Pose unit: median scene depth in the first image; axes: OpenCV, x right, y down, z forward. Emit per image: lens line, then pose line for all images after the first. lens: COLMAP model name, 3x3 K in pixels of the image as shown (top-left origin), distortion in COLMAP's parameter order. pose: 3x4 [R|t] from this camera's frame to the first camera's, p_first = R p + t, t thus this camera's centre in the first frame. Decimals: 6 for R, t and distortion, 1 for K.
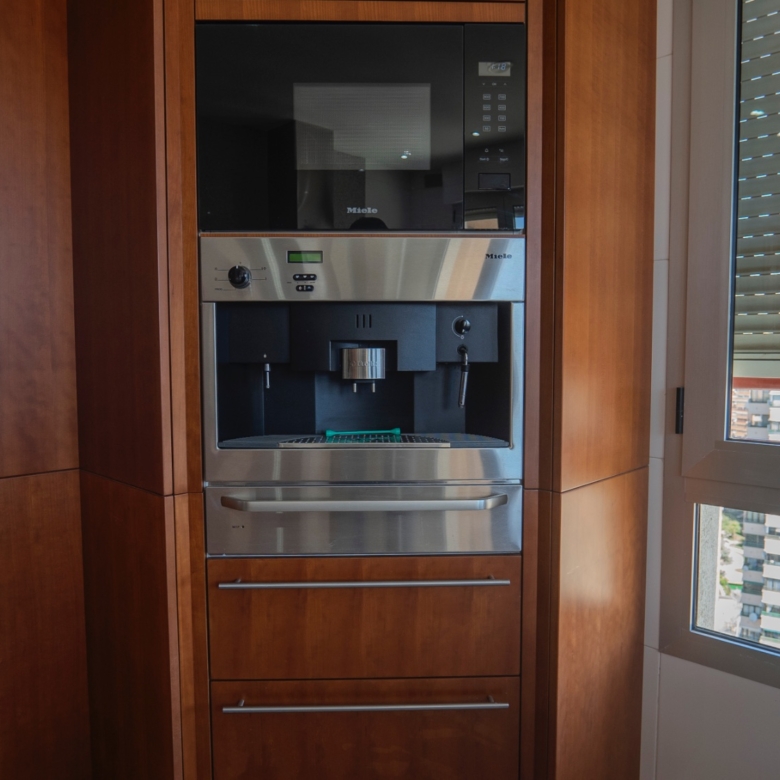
lens RADIAL K [[648.4, 0, 390.4], [0, 648.4, 394.4], [0, 0, 1]] dist [-0.035213, 0.011244]
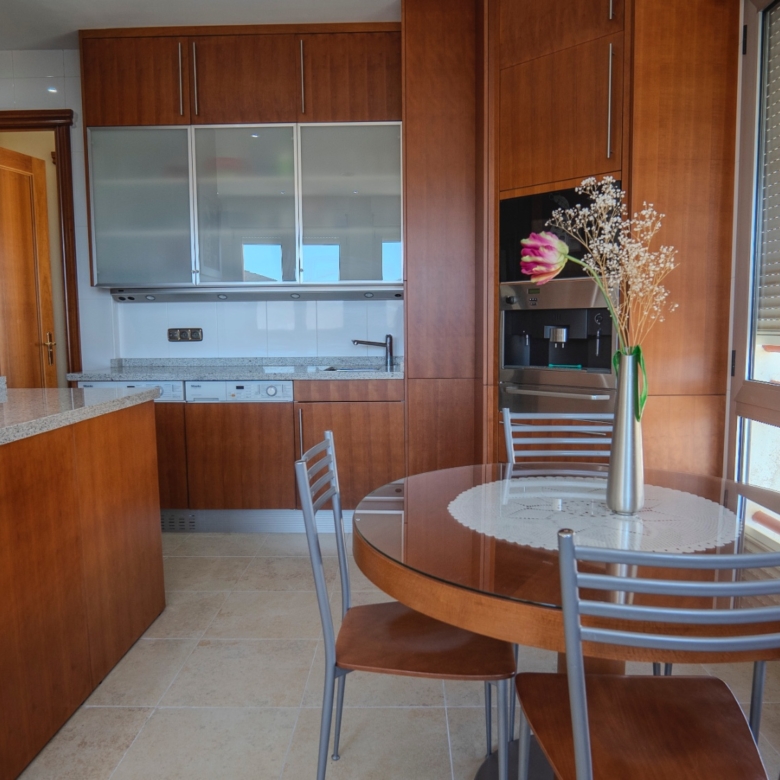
lens RADIAL K [[648.4, 0, 389.2], [0, 648.4, 389.9], [0, 0, 1]] dist [-0.035213, 0.011244]
pose [[0.670334, 0.070240, -0.738728, 1.260288], [-0.047200, 0.997530, 0.052018, 0.055471], [0.740557, -0.000001, 0.671994, -0.990458]]
